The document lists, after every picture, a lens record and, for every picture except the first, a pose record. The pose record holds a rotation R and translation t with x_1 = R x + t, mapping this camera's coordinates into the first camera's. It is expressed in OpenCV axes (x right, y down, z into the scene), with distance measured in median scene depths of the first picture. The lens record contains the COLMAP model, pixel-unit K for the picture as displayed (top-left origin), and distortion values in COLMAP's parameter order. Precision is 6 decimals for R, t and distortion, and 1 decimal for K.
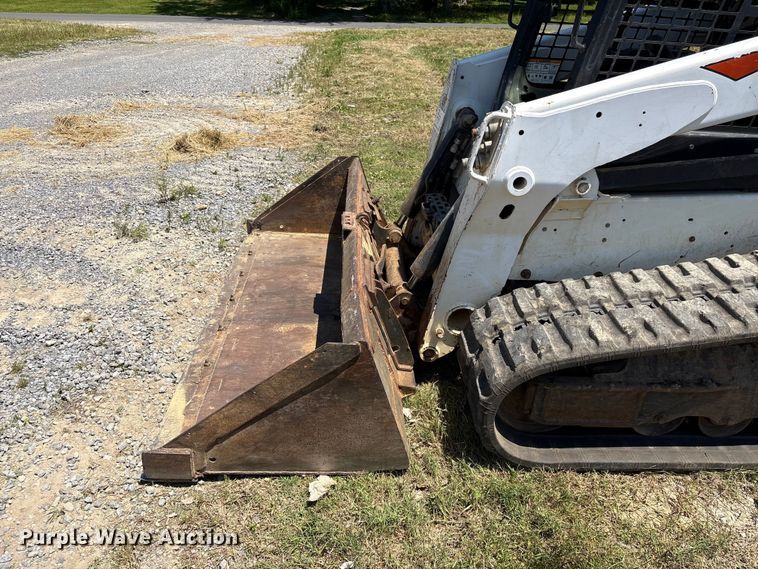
lens RADIAL K [[574.8, 0, 374.5], [0, 574.8, 281.4], [0, 0, 1]] dist [0.055644, -0.064009]
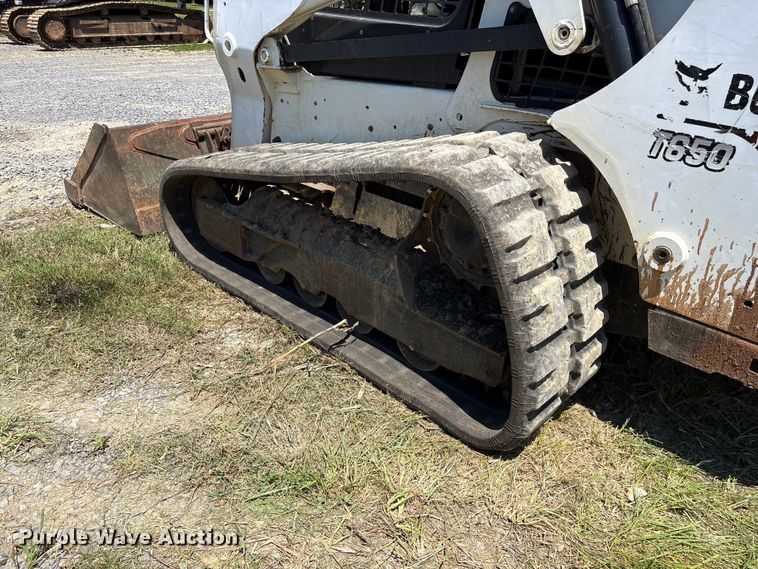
lens RADIAL K [[574.8, 0, 374.5], [0, 574.8, 281.4], [0, 0, 1]] dist [0.055644, -0.064009]
pose [[0.690833, 0.311490, -0.652475, 1.431236], [-0.336858, 0.937173, 0.090743, 0.096353], [0.639747, 0.157104, 0.752357, 0.289876]]
